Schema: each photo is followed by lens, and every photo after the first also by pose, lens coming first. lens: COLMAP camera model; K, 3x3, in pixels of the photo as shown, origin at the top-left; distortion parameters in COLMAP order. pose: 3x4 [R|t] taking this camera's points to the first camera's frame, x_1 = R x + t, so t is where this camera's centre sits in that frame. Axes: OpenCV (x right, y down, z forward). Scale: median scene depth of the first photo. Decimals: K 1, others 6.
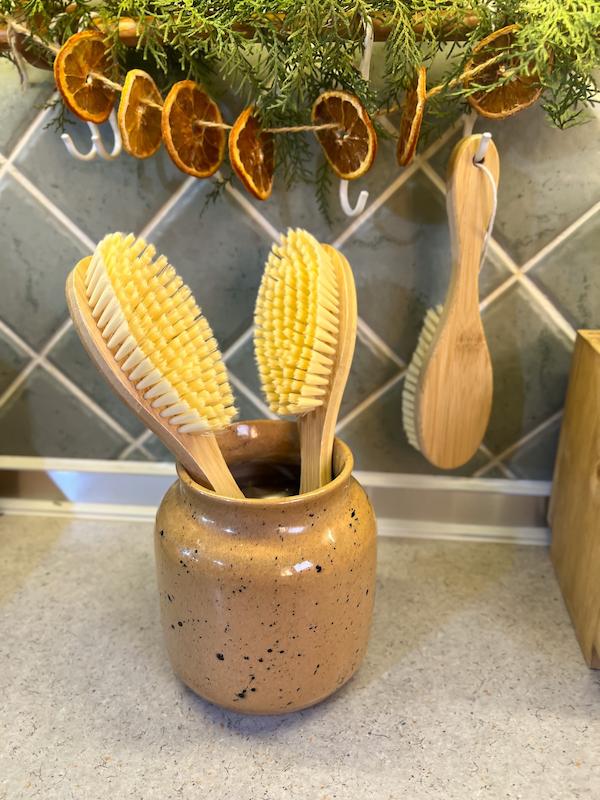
lens RADIAL K [[613.9, 0, 299.3], [0, 613.9, 398.9], [0, 0, 1]] dist [0.027655, -0.047966]
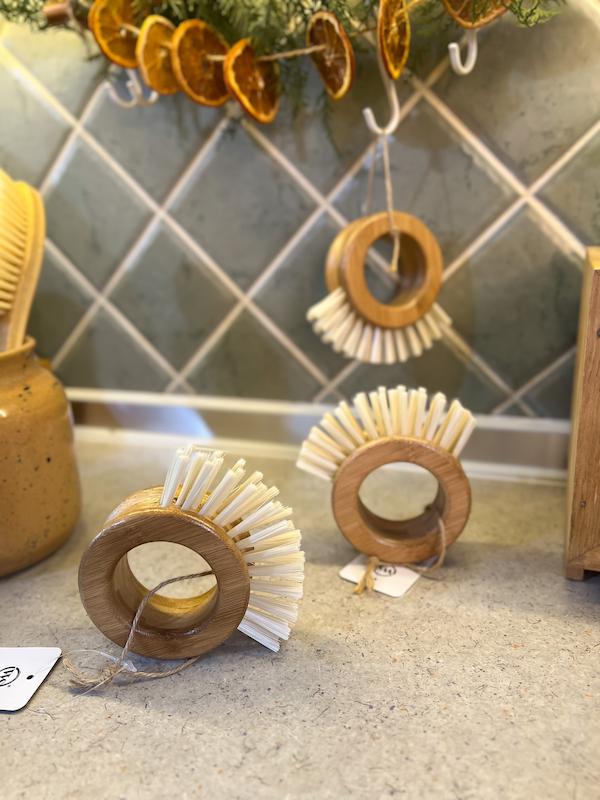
lens RADIAL K [[613.9, 0, 300.5], [0, 613.9, 400.7], [0, 0, 1]] dist [0.027655, -0.047966]
pose [[0.973533, 0.033077, -0.226140, 0.253094], [-0.049890, 0.996365, -0.069044, 0.228021], [0.223034, 0.078499, 0.971645, -0.019477]]
